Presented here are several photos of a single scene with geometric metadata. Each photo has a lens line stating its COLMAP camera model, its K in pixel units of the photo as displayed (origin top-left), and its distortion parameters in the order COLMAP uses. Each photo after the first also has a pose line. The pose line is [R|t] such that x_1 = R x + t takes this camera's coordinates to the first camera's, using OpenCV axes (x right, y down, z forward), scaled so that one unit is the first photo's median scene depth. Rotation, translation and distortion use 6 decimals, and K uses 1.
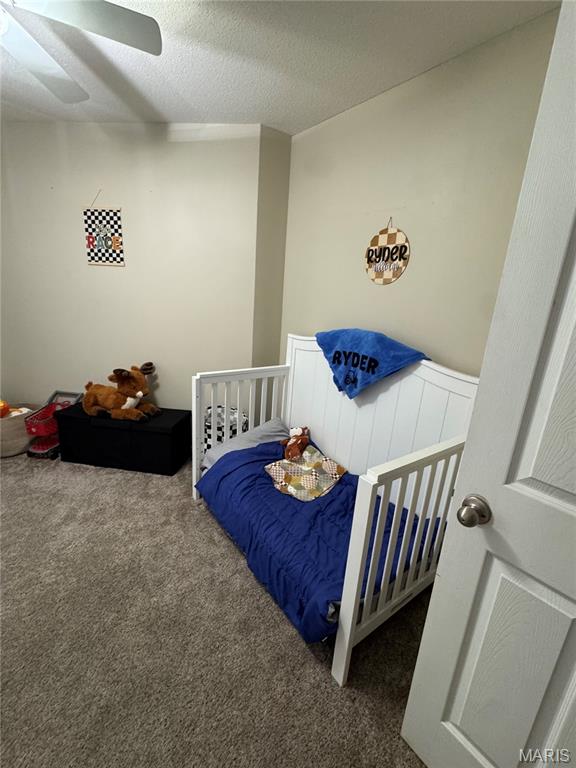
lens RADIAL K [[338.7, 0, 287.6], [0, 338.7, 385.3], [0, 0, 1]] dist [-0.003272, 0.000156]
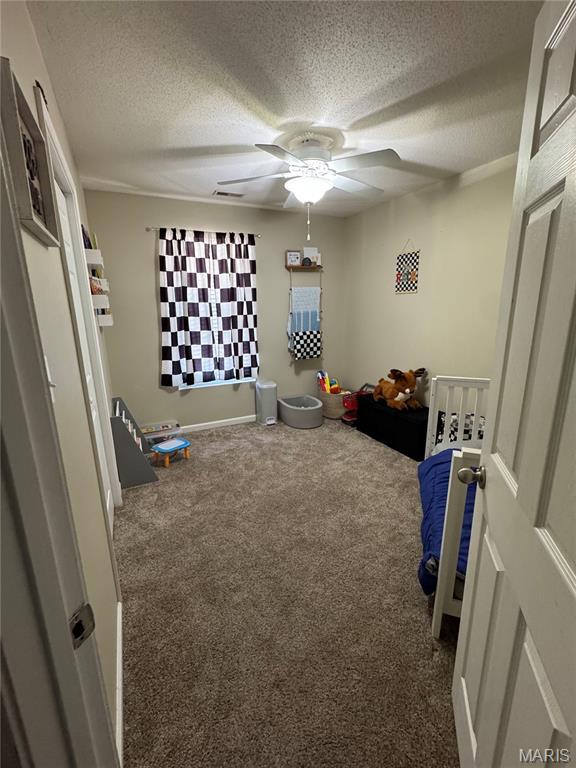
lens RADIAL K [[338.7, 0, 288.5], [0, 338.7, 384.1], [0, 0, 1]] dist [-0.003272, 0.000156]
pose [[0.548307, 0.121697, -0.827375, 0.370896], [-0.175475, 0.984073, 0.028457, 0.043256], [0.817660, 0.129581, 0.560928, -0.087259]]
